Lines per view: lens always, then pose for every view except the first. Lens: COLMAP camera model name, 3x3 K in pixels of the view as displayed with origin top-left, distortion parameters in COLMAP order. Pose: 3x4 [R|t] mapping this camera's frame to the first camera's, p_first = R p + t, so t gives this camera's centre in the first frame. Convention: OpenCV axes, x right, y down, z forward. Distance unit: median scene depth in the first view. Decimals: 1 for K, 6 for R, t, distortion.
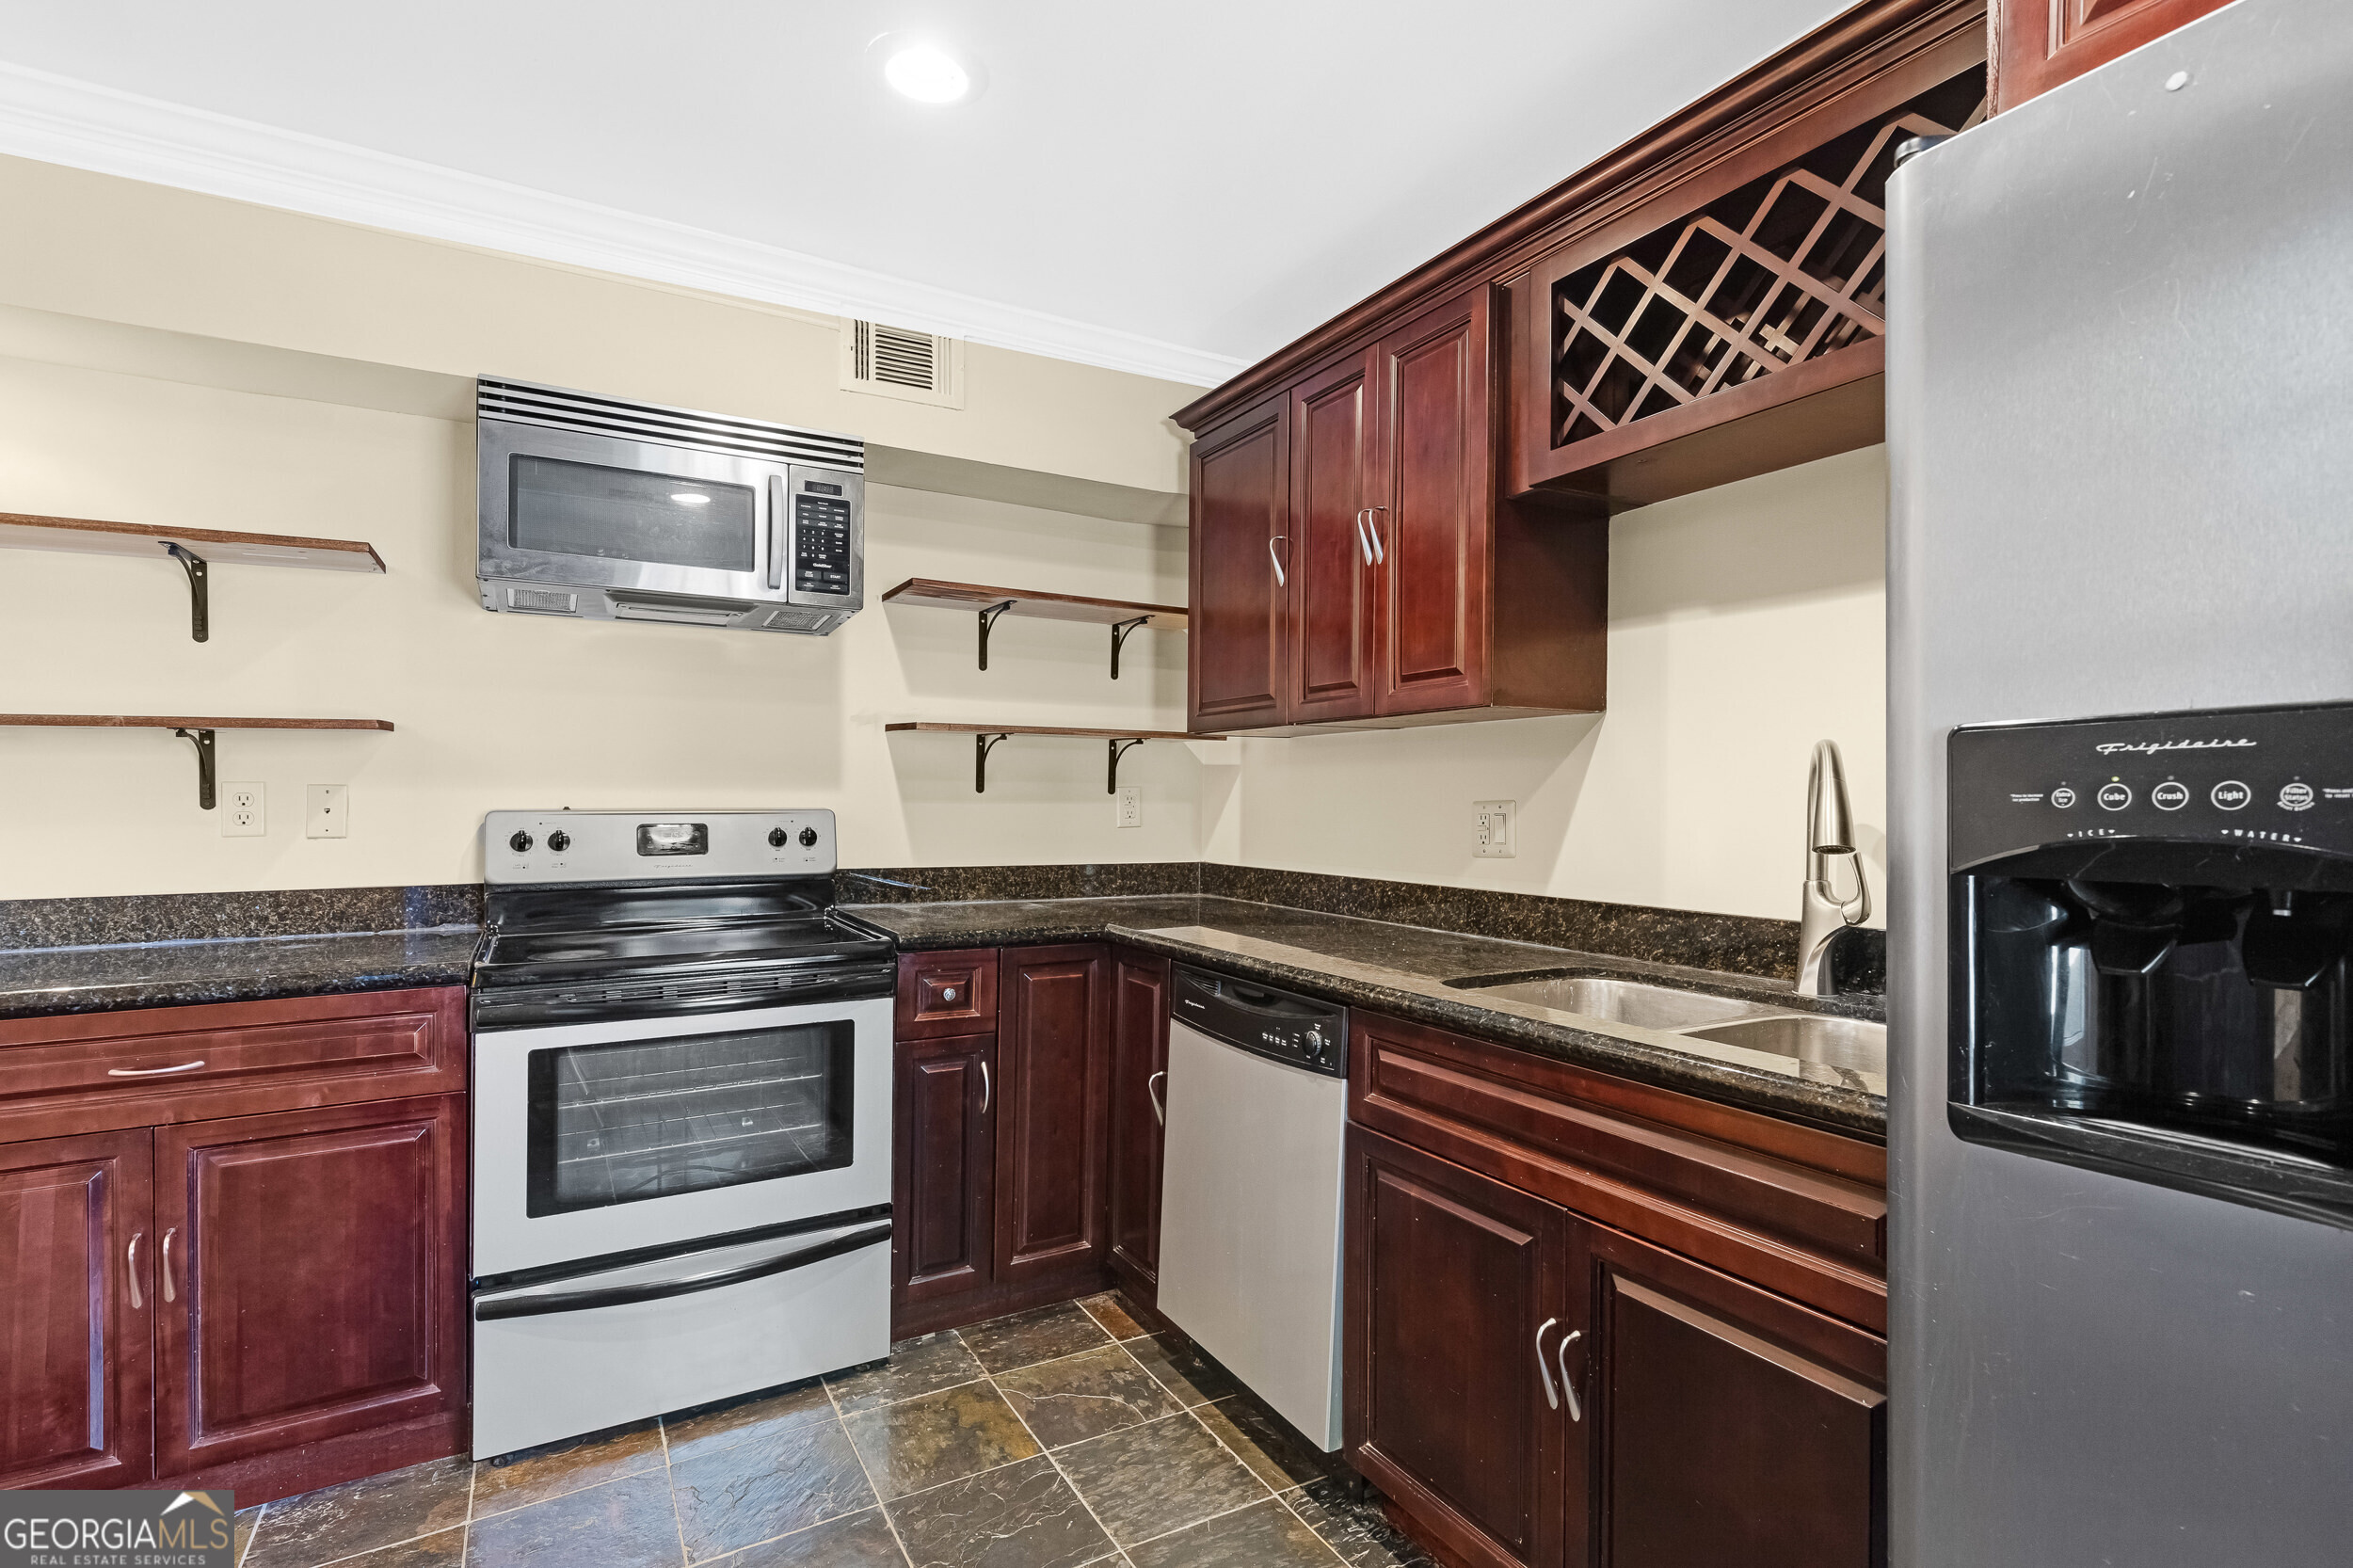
lens RADIAL K [[1113.7, 0, 1233.5], [0, 1113.7, 808.3], [0, 0, 1]] dist [0.003660, 0.000001]
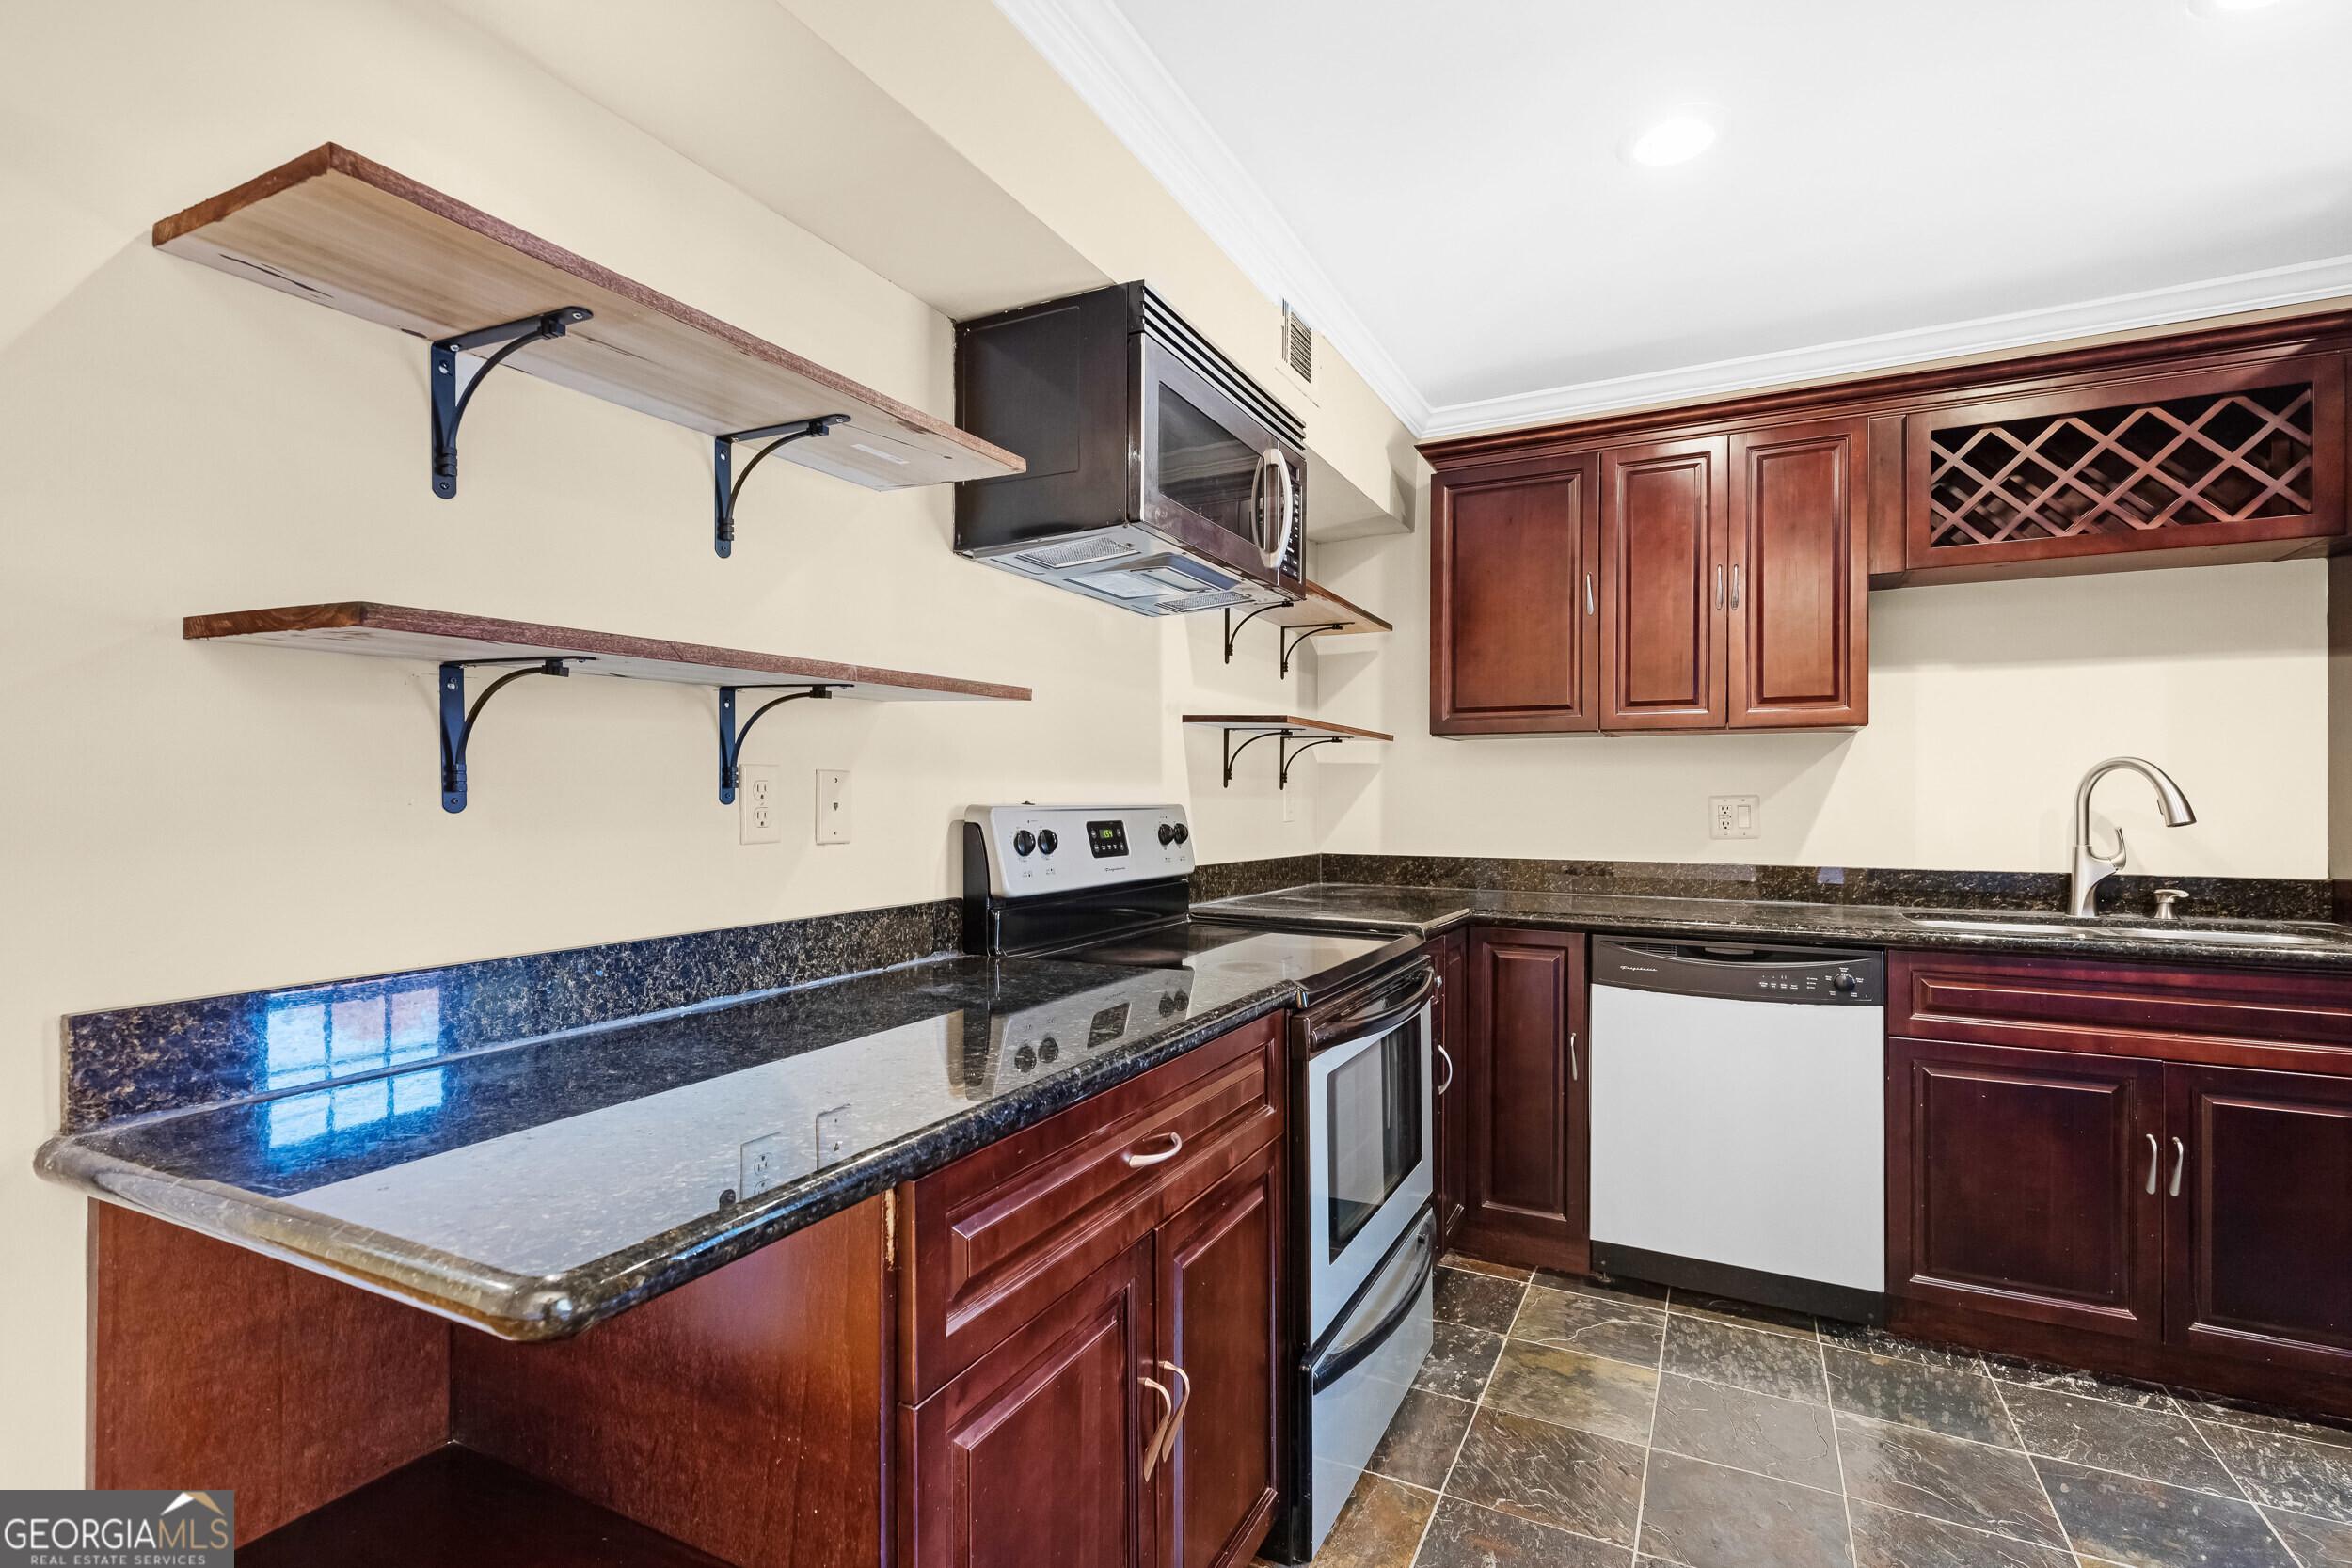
lens RADIAL K [[1057.2, 0, 1220.1], [0, 1057.2, 795.4], [0, 0, 1]] dist [0.000135, -0.000330]
pose [[0.844876, 0.001967, 0.534958, -1.039662], [0.004430, 0.999933, -0.010674, 0.003888], [-0.534943, 0.011388, 0.844811, 0.303569]]
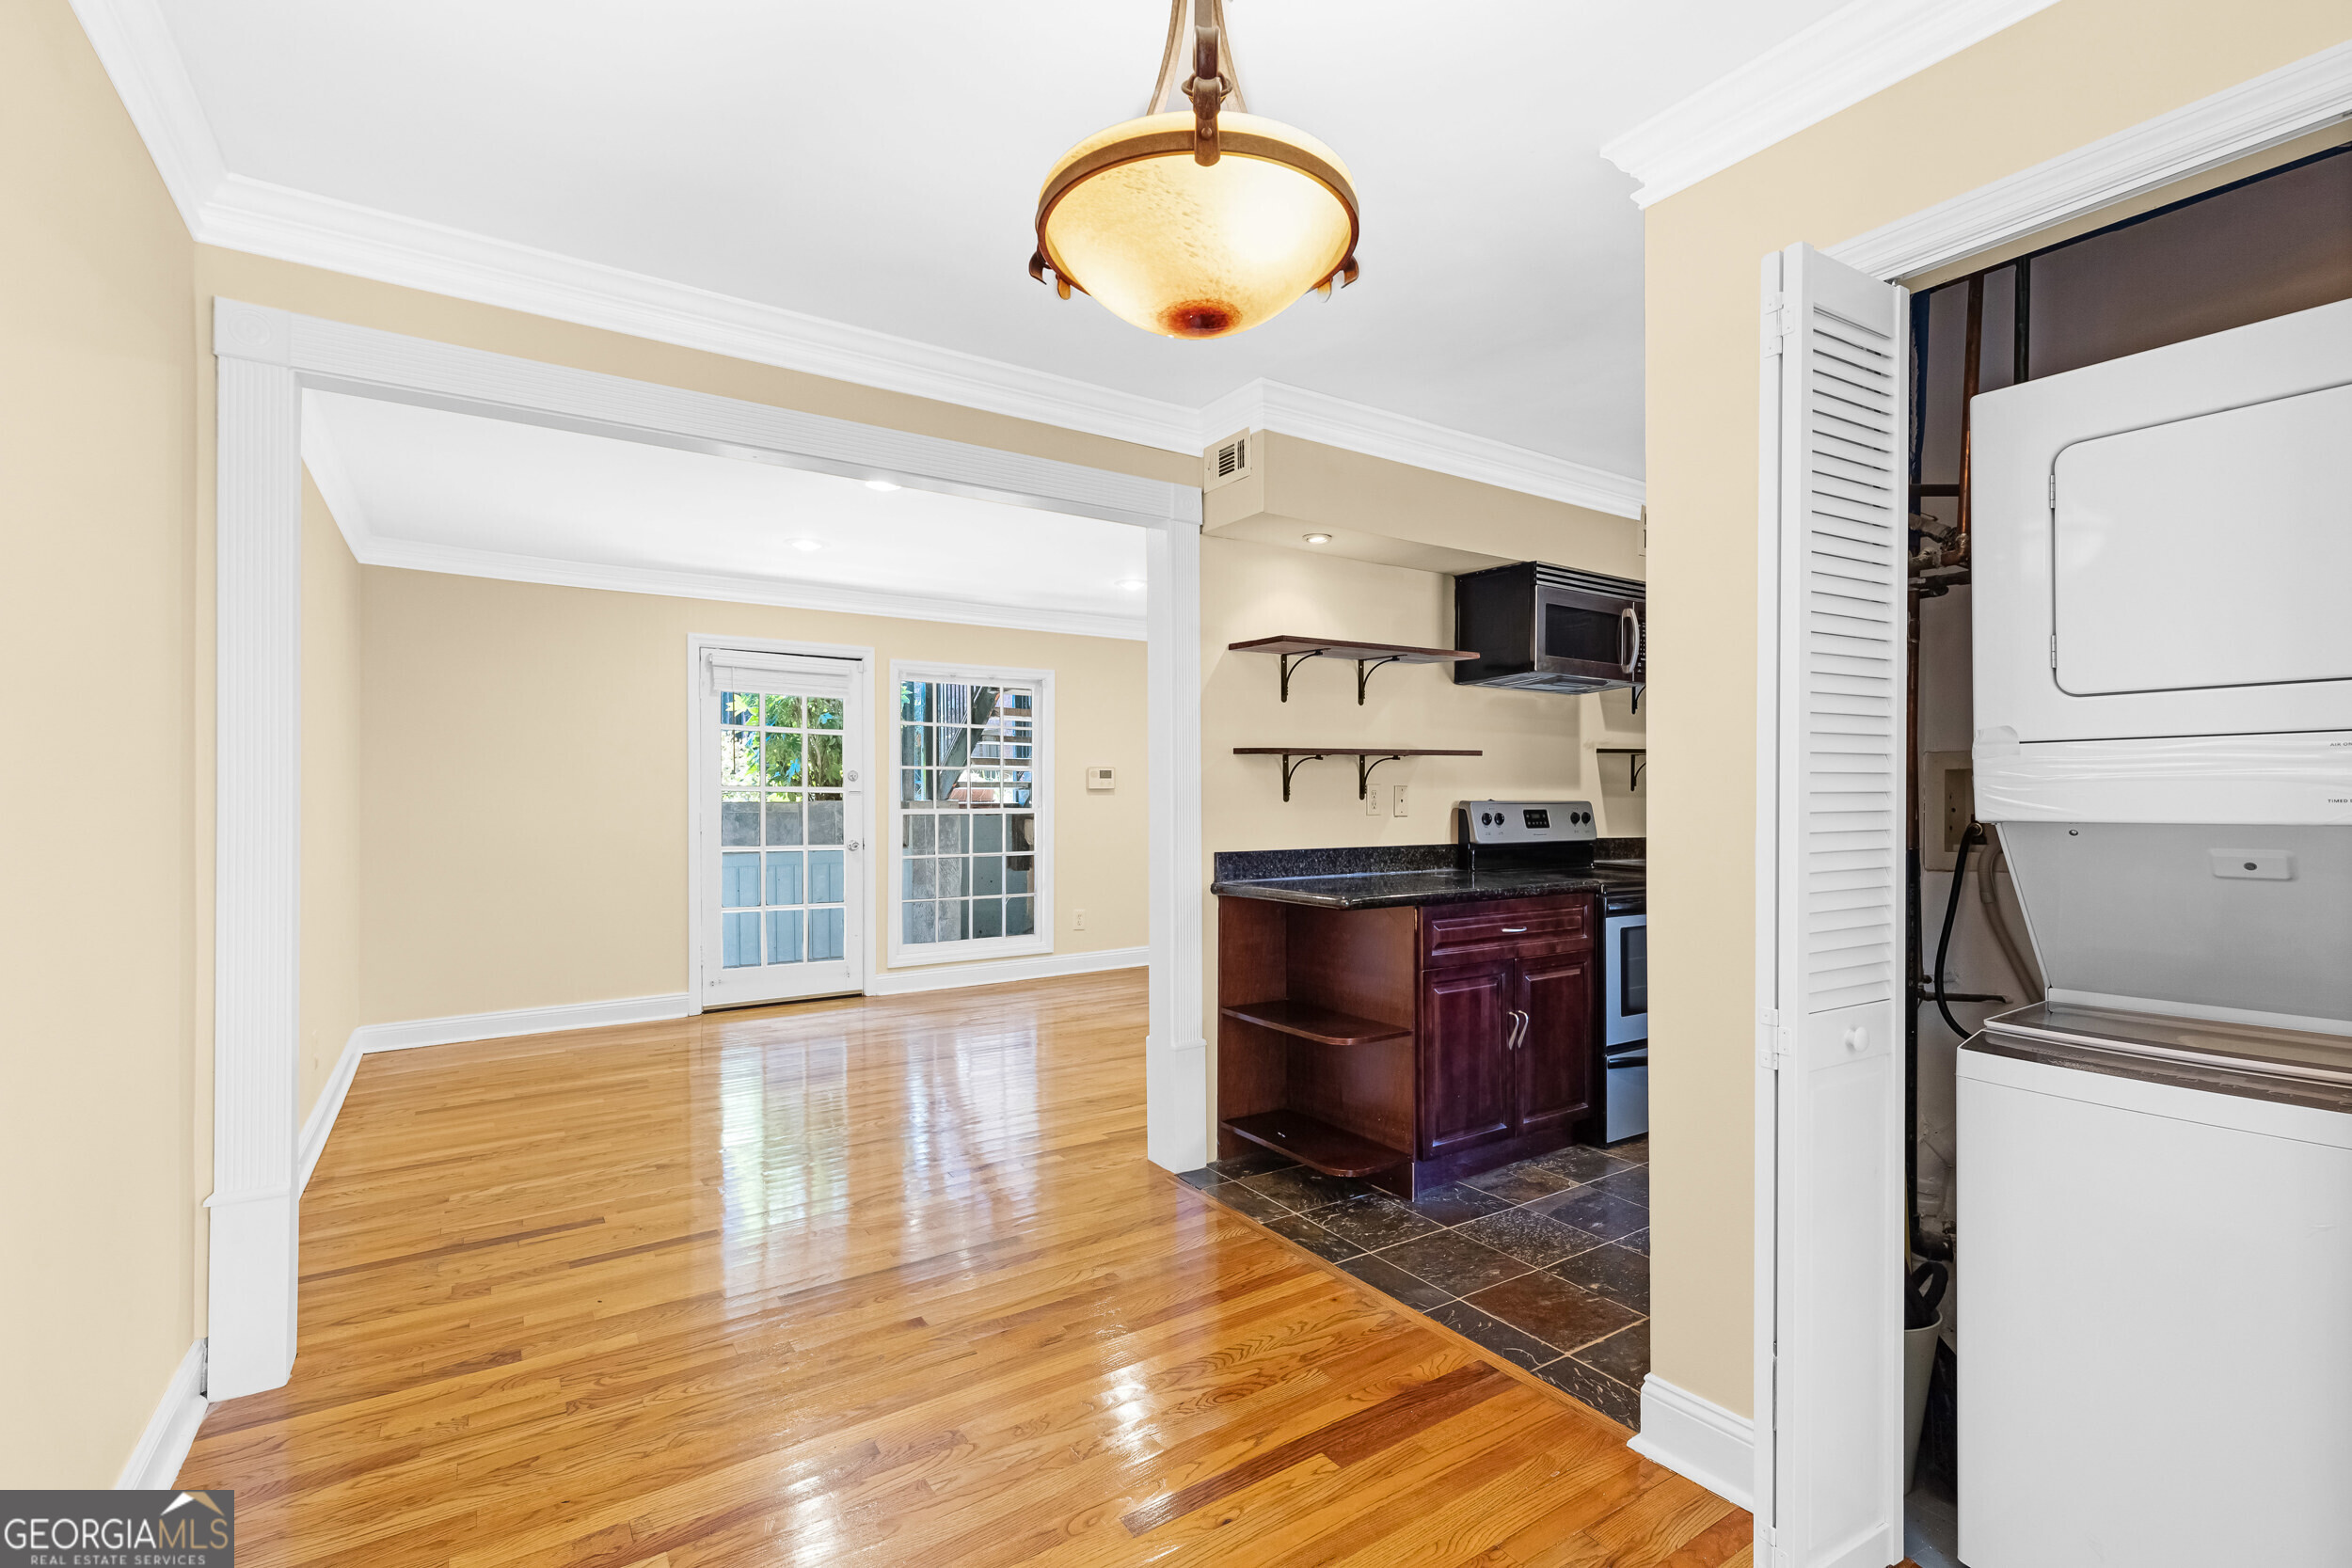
lens RADIAL K [[1057.2, 0, 1220.1], [0, 1057.2, 795.4], [0, 0, 1]] dist [0.000135, -0.000330]
pose [[0.999073, 0.002984, 0.042951, -1.252633], [-0.002627, 0.999961, -0.008386, 0.008785], [-0.042974, 0.008266, 0.999042, -0.688111]]
